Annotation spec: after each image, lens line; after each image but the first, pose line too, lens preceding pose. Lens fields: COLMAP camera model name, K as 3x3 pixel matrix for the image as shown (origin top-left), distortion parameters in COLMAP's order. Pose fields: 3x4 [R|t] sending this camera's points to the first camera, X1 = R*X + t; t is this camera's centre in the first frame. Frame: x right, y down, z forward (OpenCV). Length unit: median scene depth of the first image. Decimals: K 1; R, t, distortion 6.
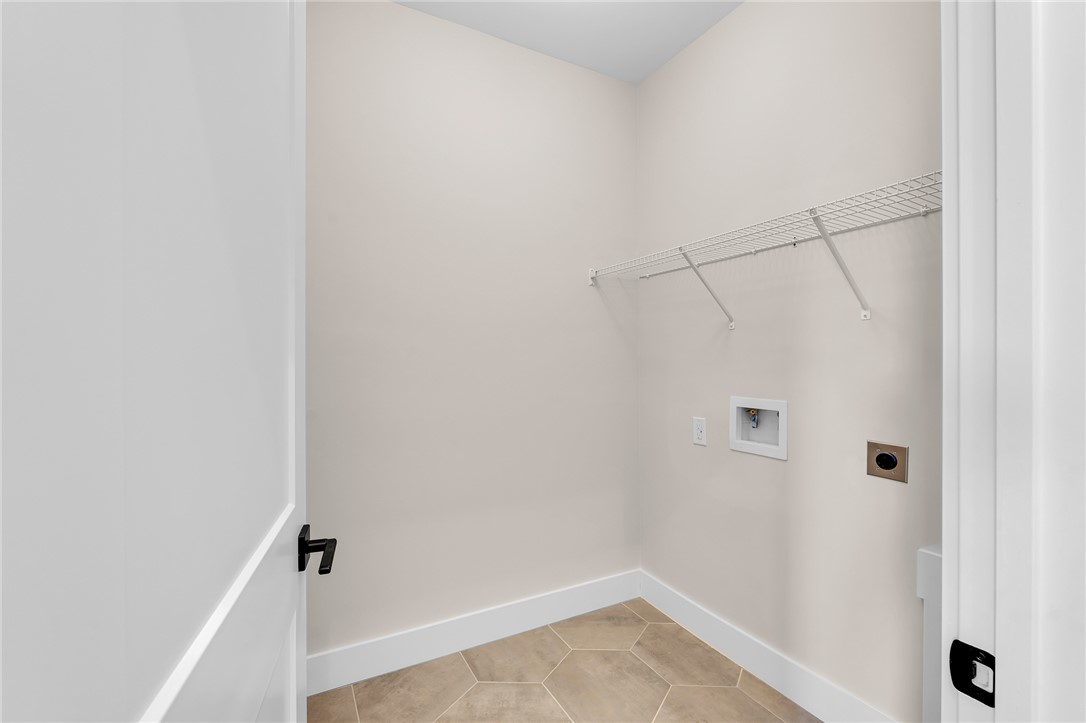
lens RADIAL K [[476.6, 0, 541.8], [0, 476.6, 363.9], [0, 0, 1]] dist [0.000506, 0.000017]
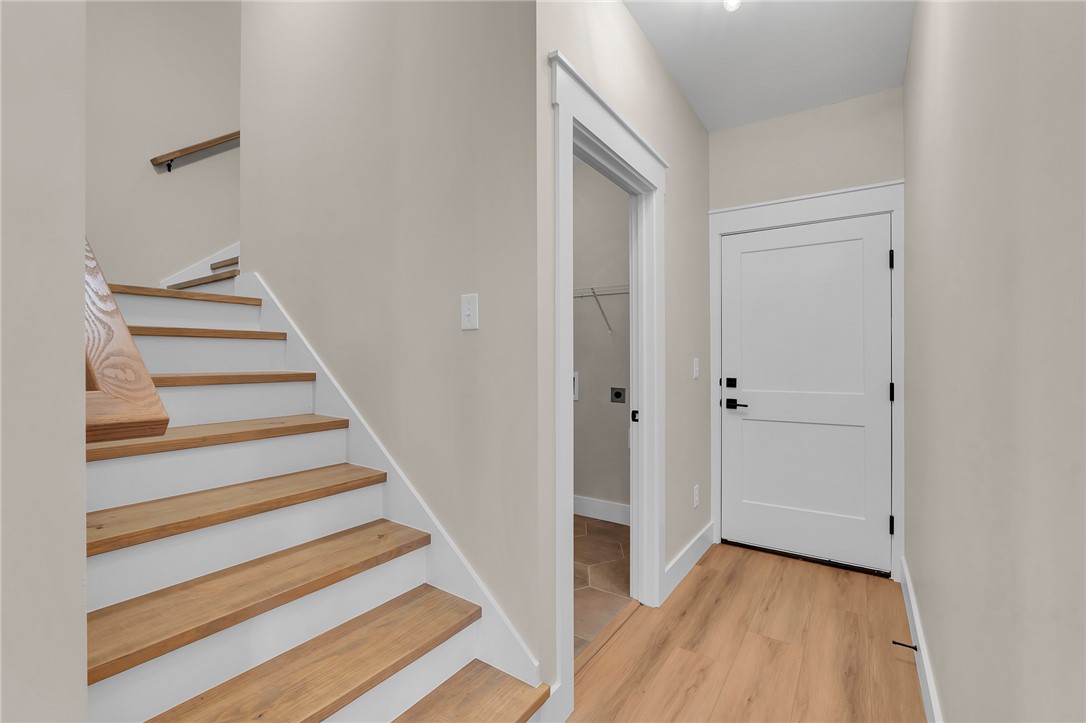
lens RADIAL K [[476.6, 0, 543.0], [0, 476.6, 359.3], [0, 0, 1]] dist [0.000506, 0.000017]
pose [[0.885958, -0.000803, 0.463765, -0.725131], [-0.003906, 0.999950, 0.009192, 0.005199], [-0.463749, -0.009955, 0.885911, -0.950320]]
